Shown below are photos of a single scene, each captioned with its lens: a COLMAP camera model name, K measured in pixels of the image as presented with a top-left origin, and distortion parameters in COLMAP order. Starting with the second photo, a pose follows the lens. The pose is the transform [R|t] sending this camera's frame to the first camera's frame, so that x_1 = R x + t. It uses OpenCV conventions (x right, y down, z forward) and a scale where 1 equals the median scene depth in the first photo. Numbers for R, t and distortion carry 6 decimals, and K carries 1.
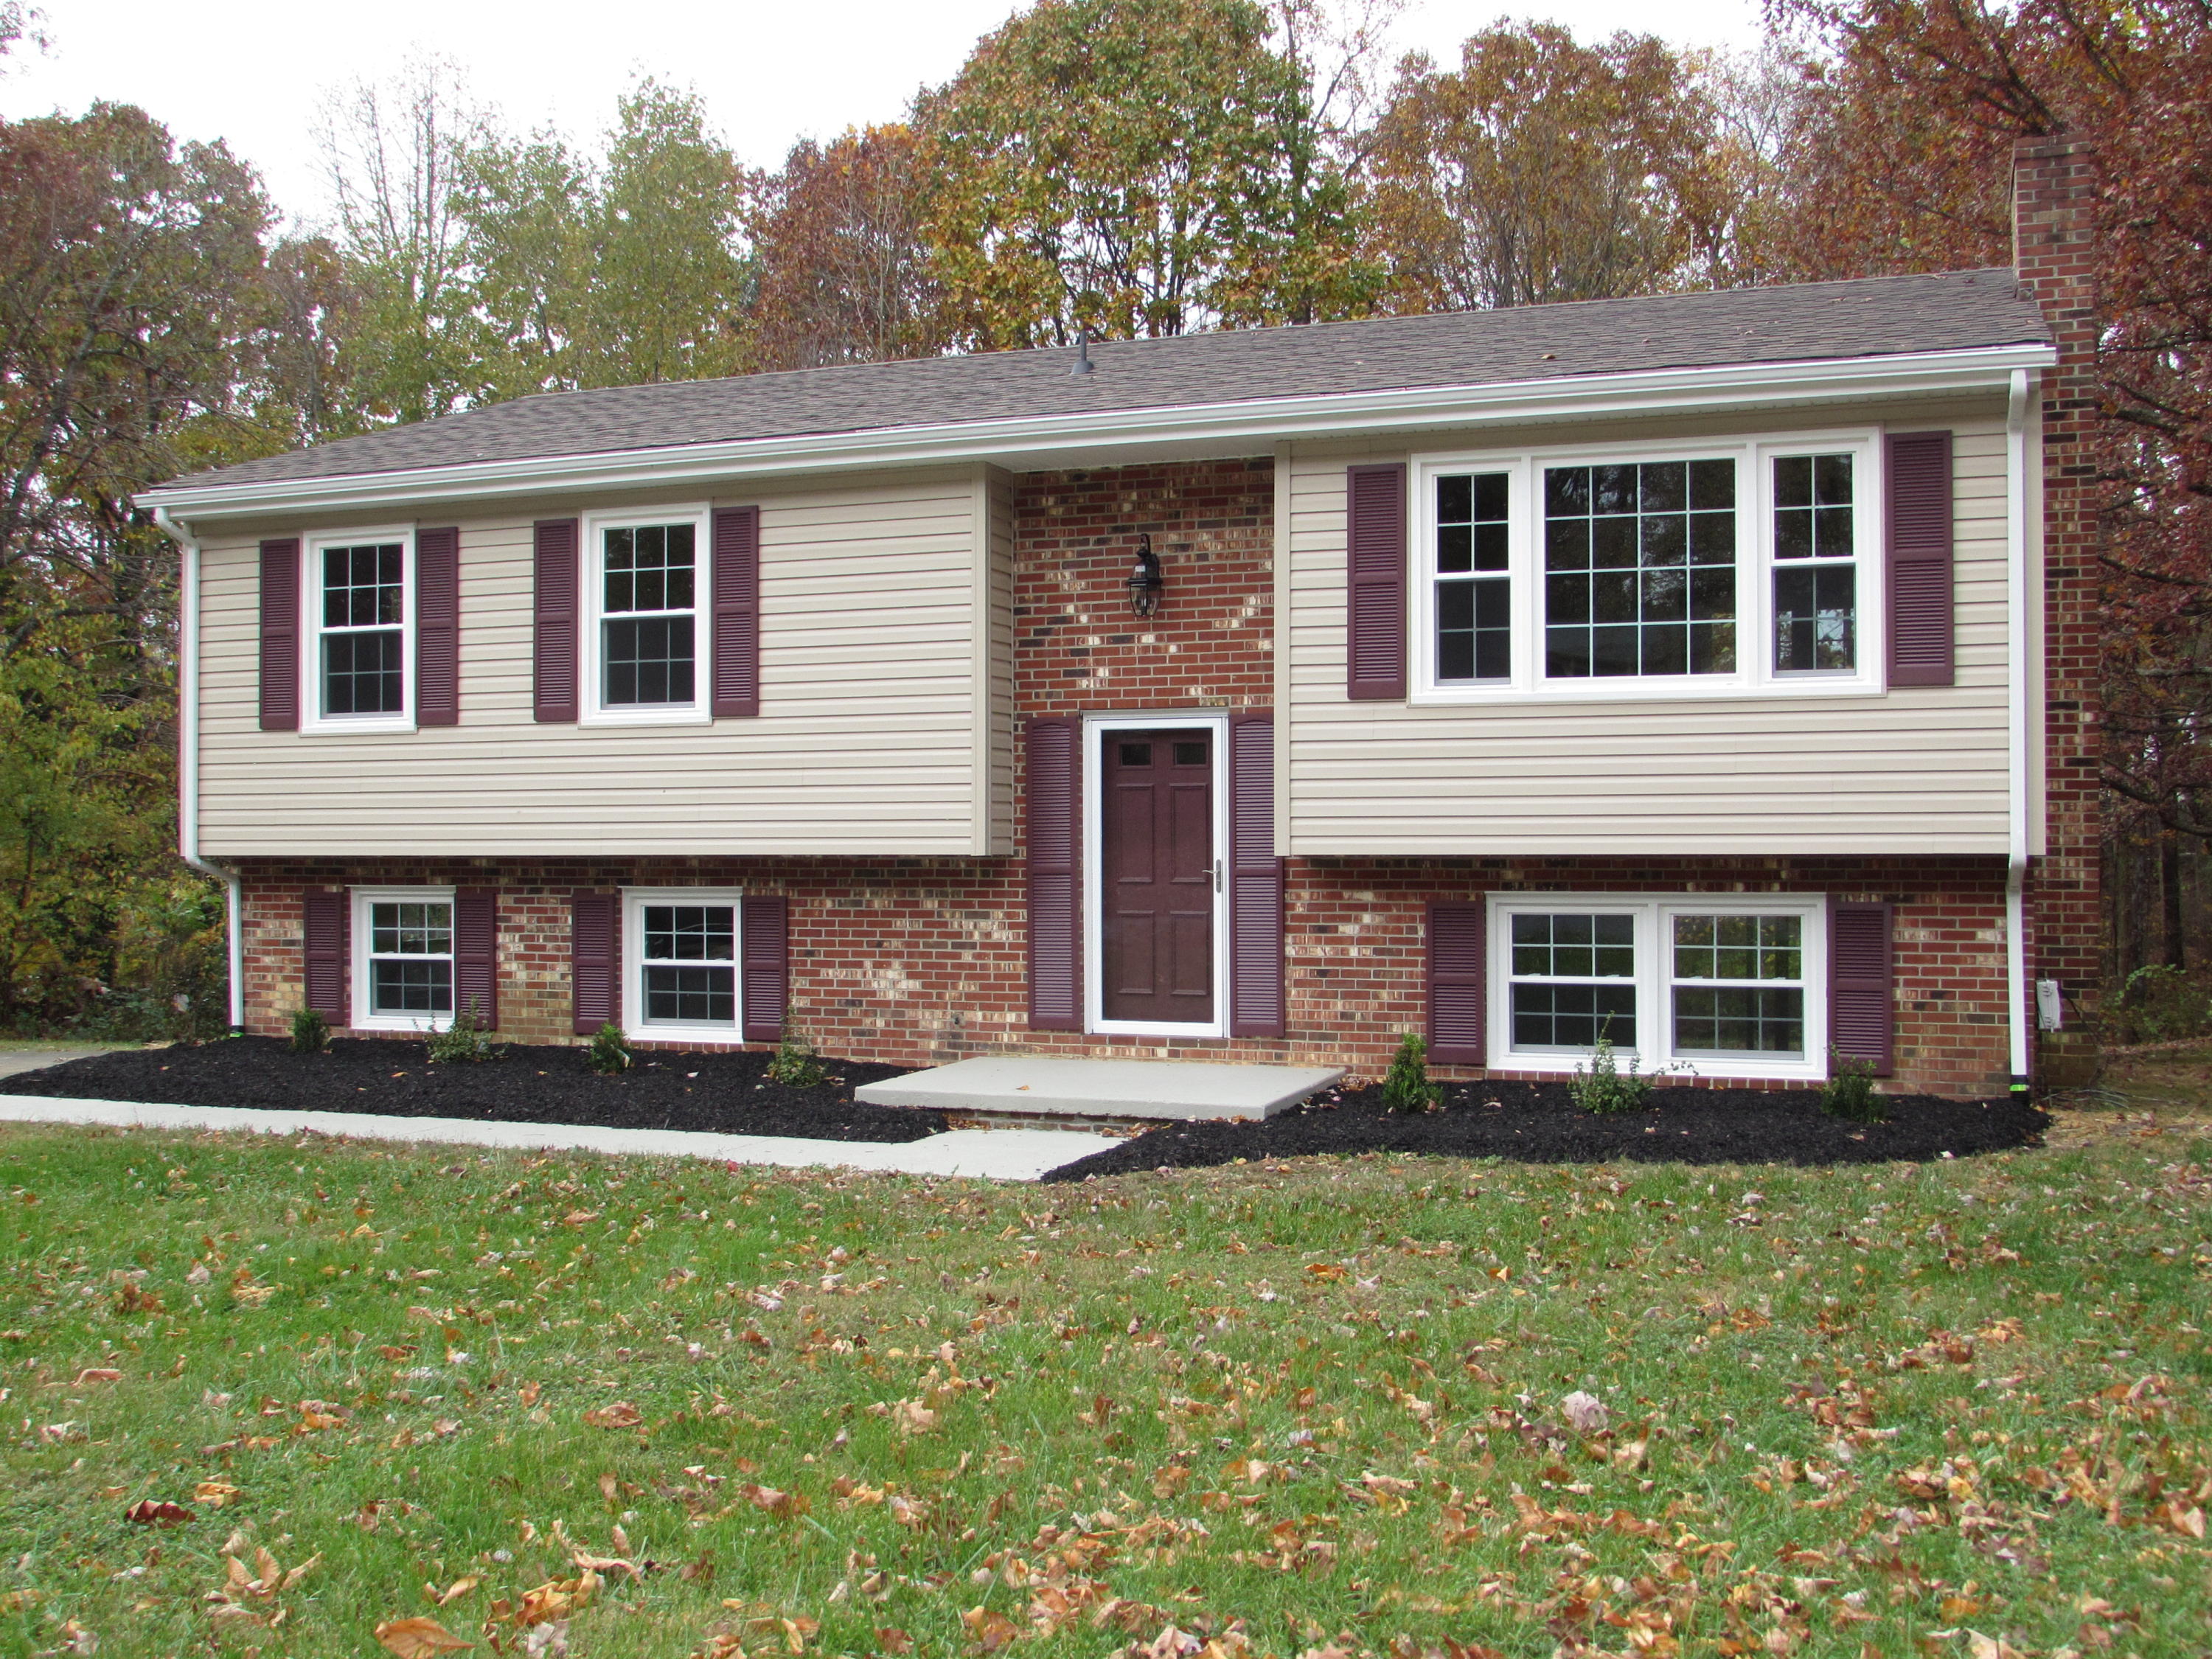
lens RADIAL K [[2166.1, 0, 1106.0], [0, 2166.1, 829.5], [0, 0, 1]] dist [-0.044653, -0.002993]
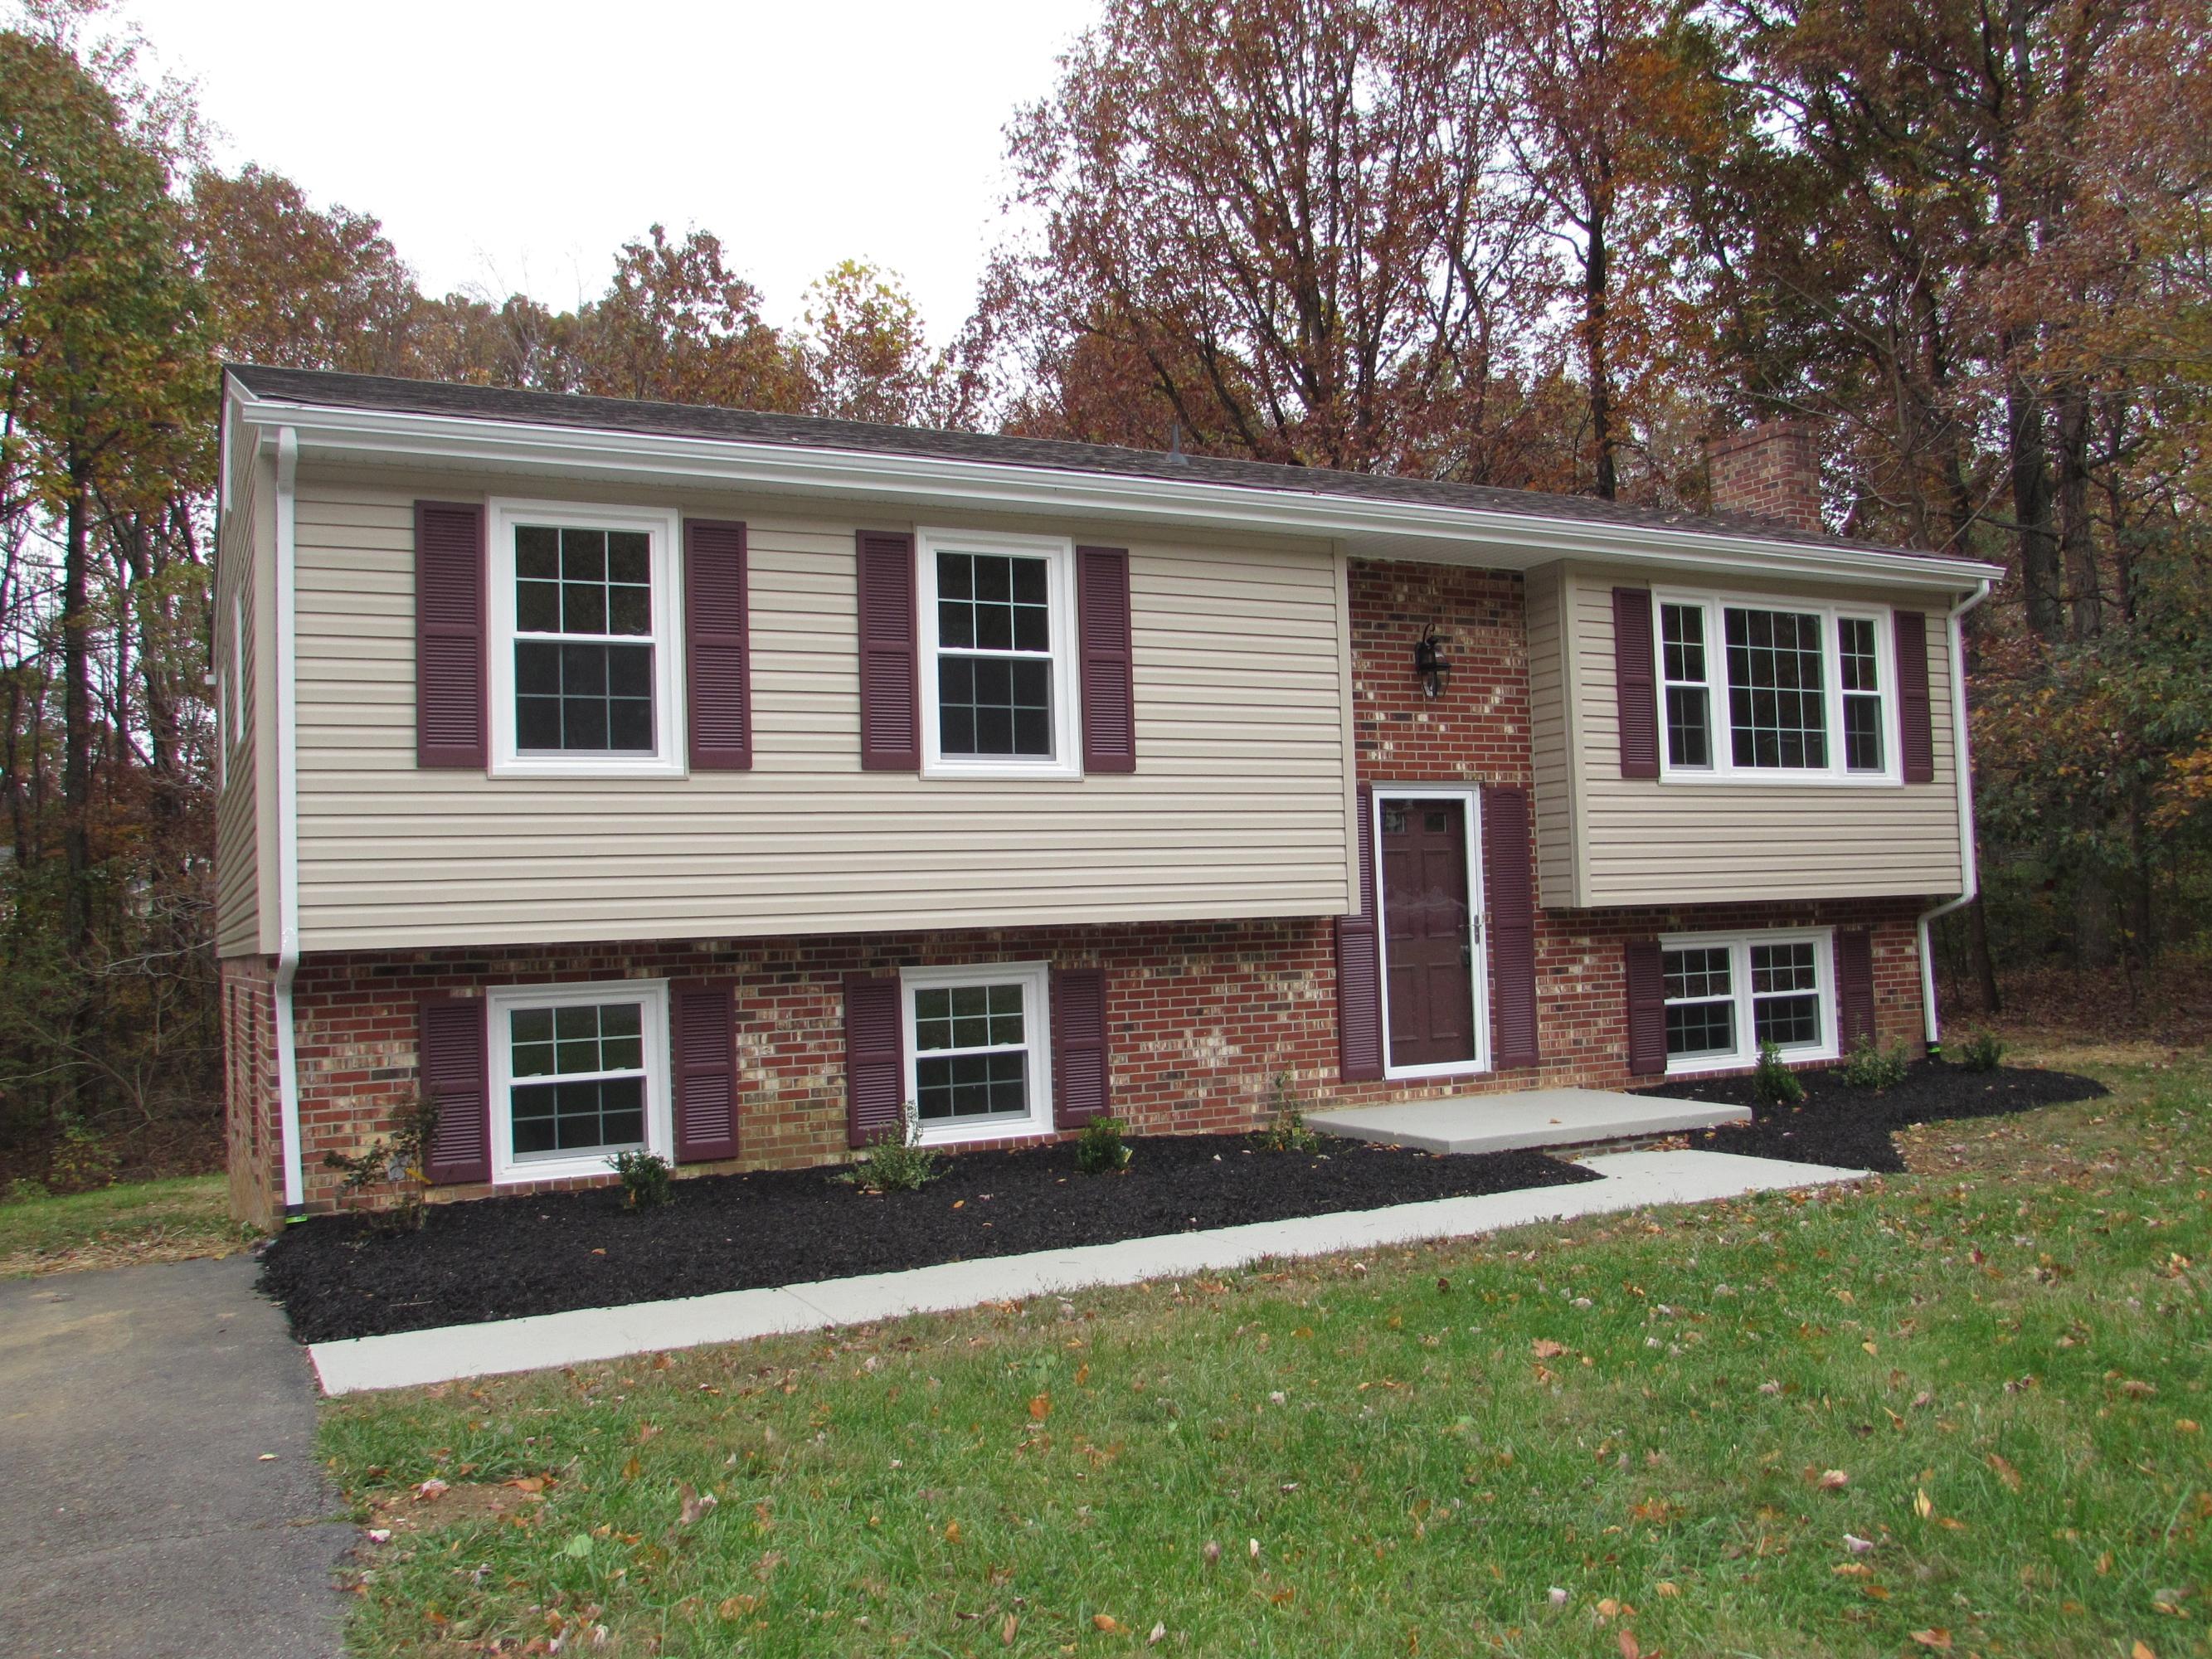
lens RADIAL K [[1901.8, 0, 1159.1], [0, 1901.8, 844.0], [0, 0, 1]] dist [-0.035829, -0.005306]
pose [[0.637848, 0.014531, 0.770025, -0.797799], [0.030888, 0.998535, -0.044430, 0.015309], [-0.769543, 0.052124, 0.636465, 0.476474]]
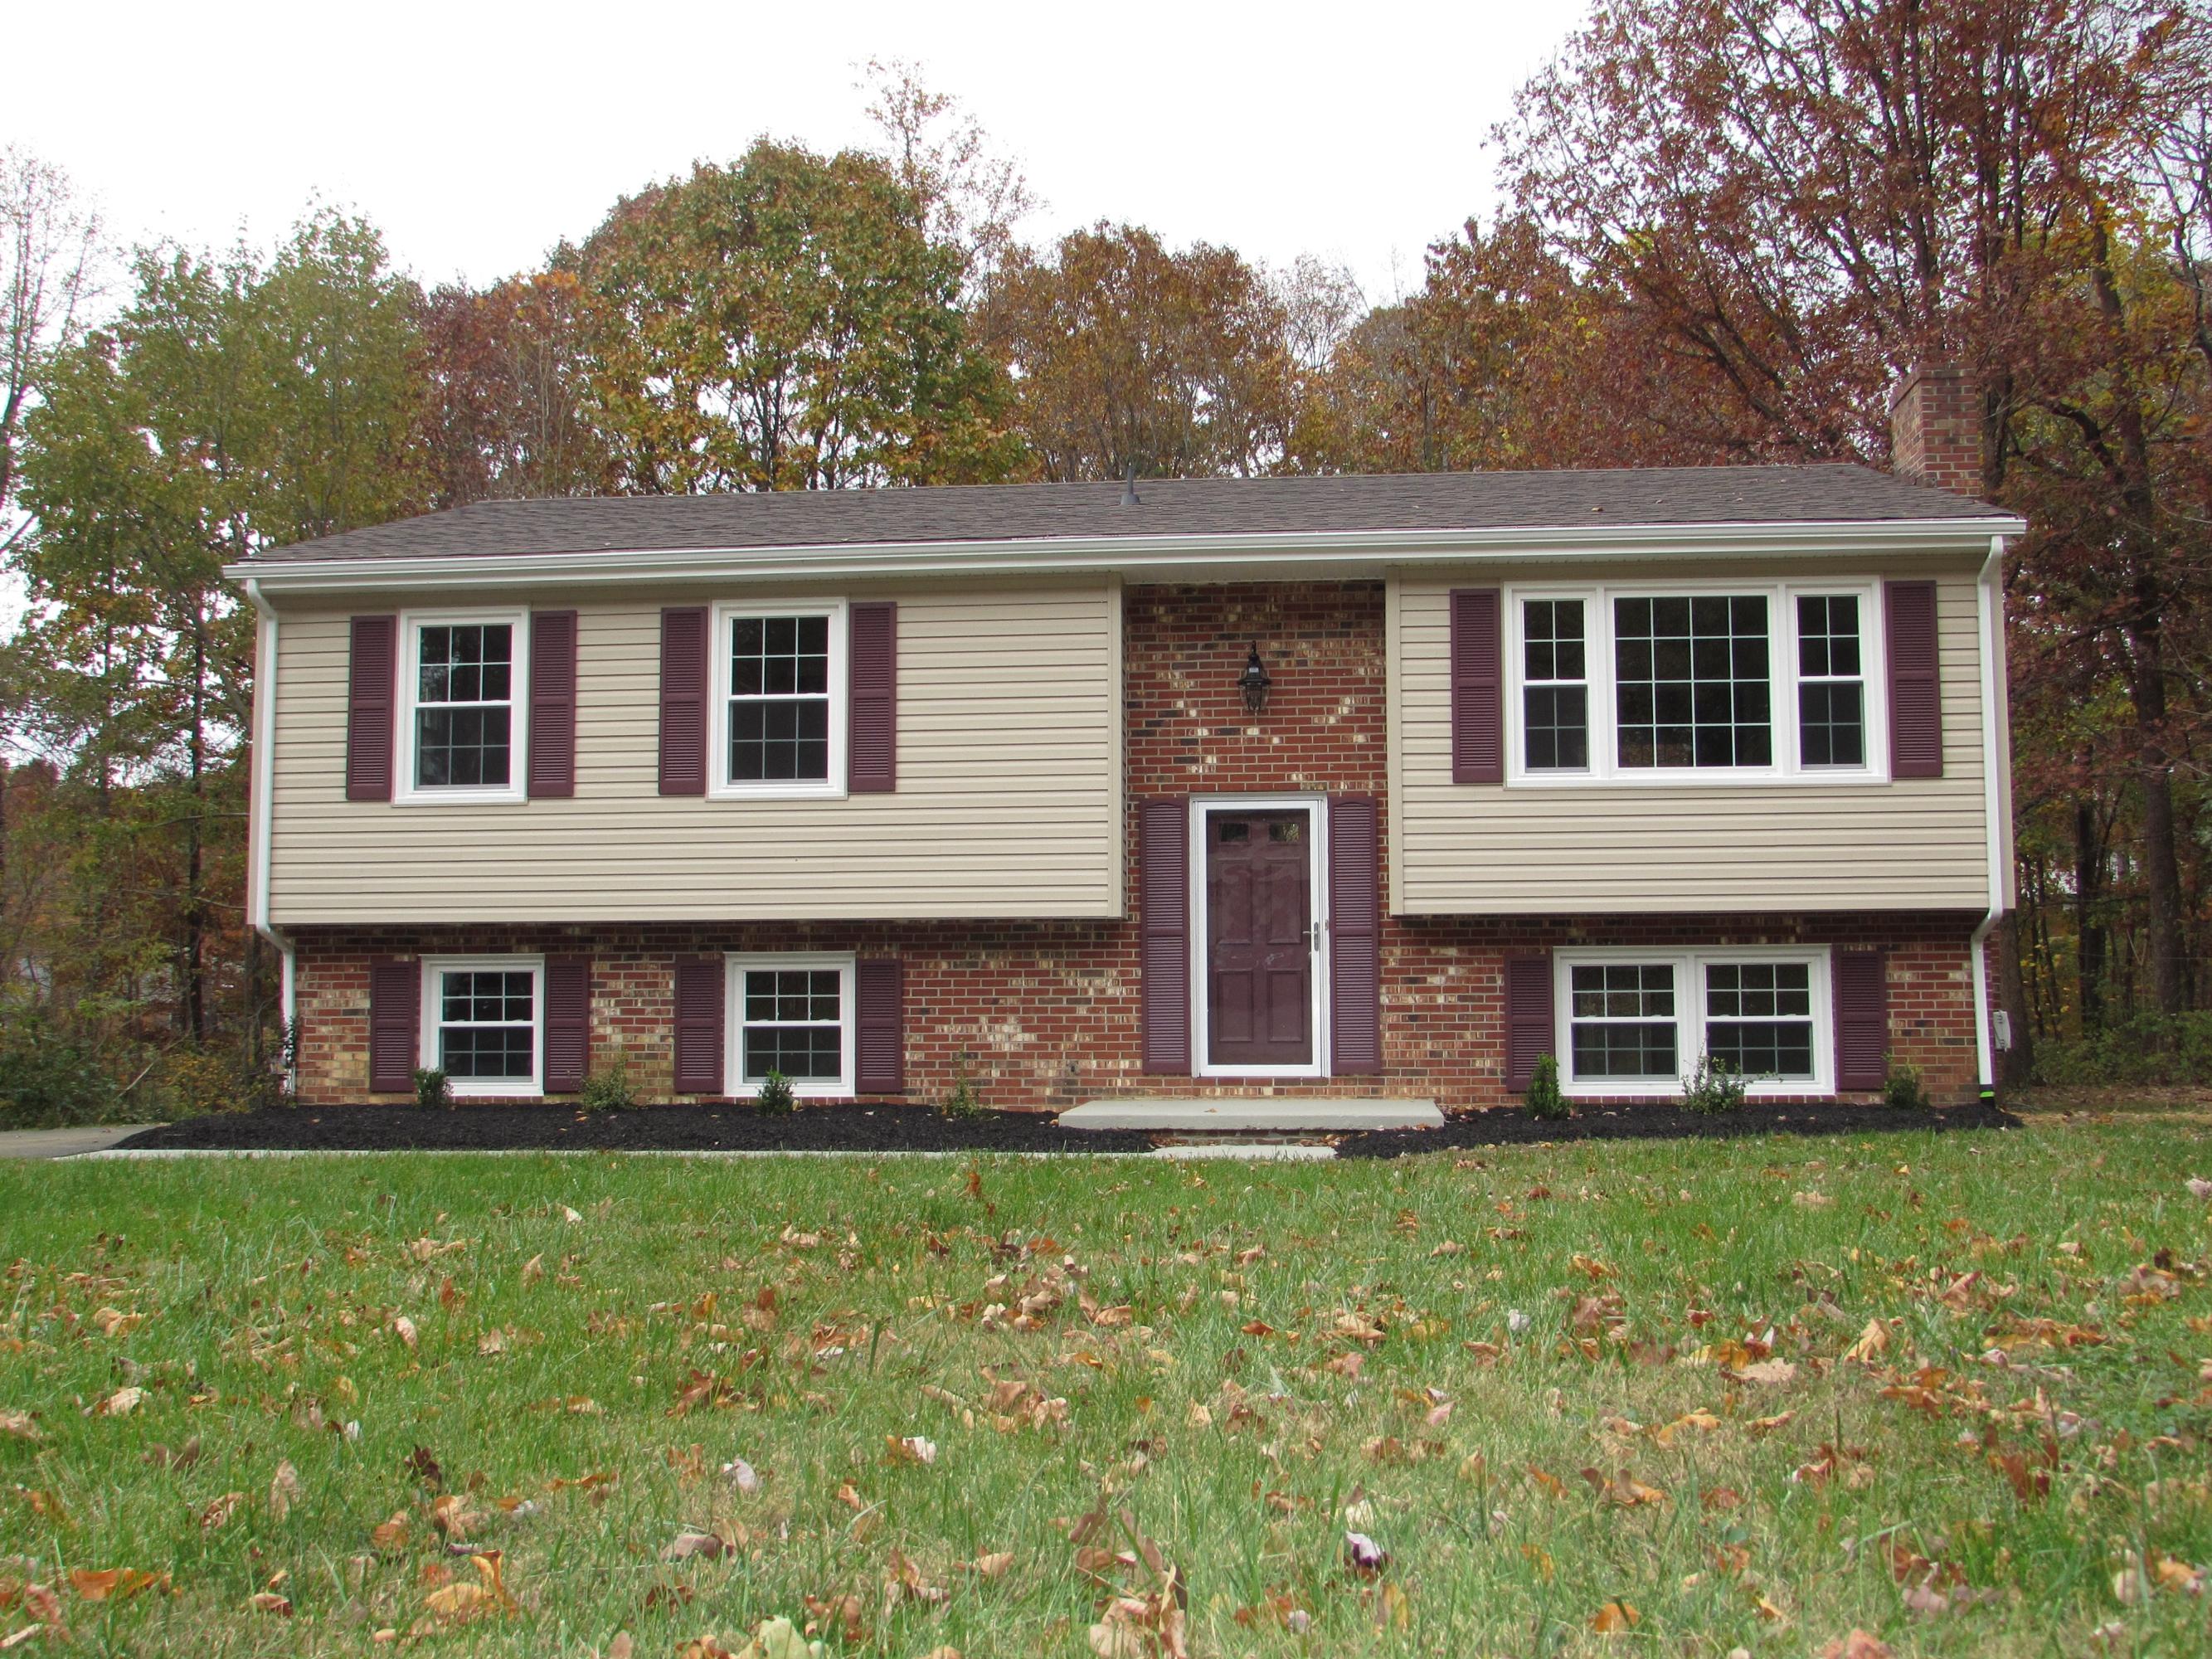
lens RADIAL K [[2166.3, 0, 1106.0], [0, 2166.3, 829.5], [0, 0, 1]] dist [-0.044653, -0.002993]
pose [[0.966092, 0.021435, 0.257306, -0.344776], [-0.000594, 0.996730, -0.080803, 0.056252], [-0.258196, 0.077910, 0.962946, -0.086711]]
